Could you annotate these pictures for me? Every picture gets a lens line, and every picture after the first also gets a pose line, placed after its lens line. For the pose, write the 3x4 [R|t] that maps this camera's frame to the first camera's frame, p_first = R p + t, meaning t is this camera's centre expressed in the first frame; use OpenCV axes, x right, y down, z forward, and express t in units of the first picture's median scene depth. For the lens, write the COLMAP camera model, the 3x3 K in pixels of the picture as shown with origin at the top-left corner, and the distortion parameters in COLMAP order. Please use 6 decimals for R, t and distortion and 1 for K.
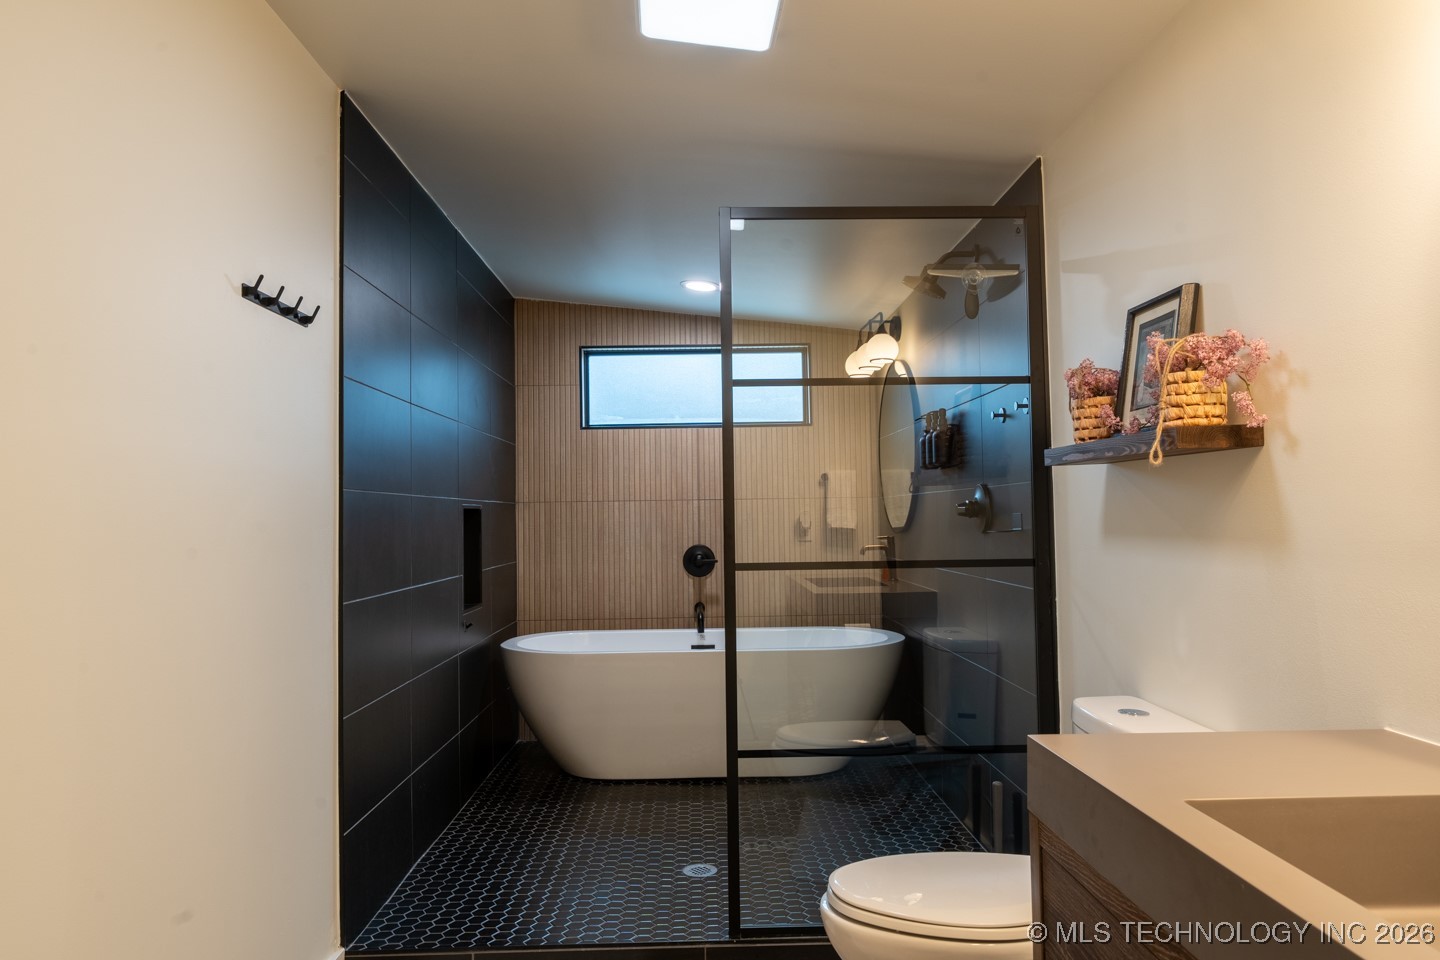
lens RADIAL K [[959.6, 0, 720.0], [0, 959.6, 480.0], [0, 0, 1]] dist [0.006955, 0.002528]
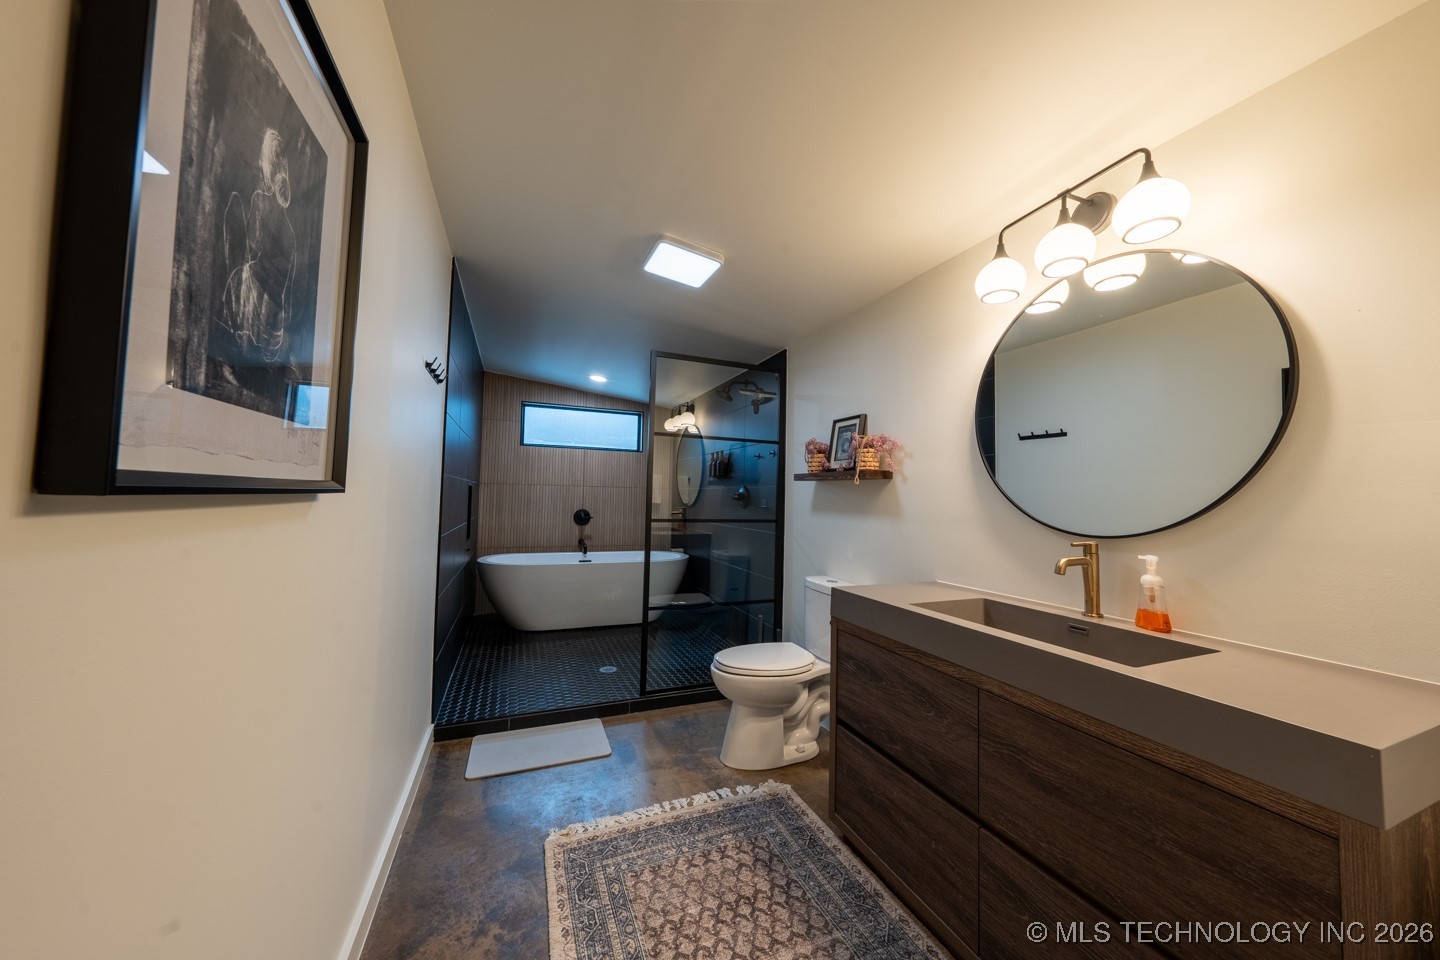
lens RADIAL K [[494.8, 0, 718.8], [0, 494.8, 476.3], [0, 0, 1]] dist [-0.000777, -0.000088]
pose [[0.928894, 0.052328, 0.366629, -0.219080], [-0.050918, 0.998611, -0.013524, 0.000660], [-0.366828, -0.006105, 0.930269, -0.060312]]
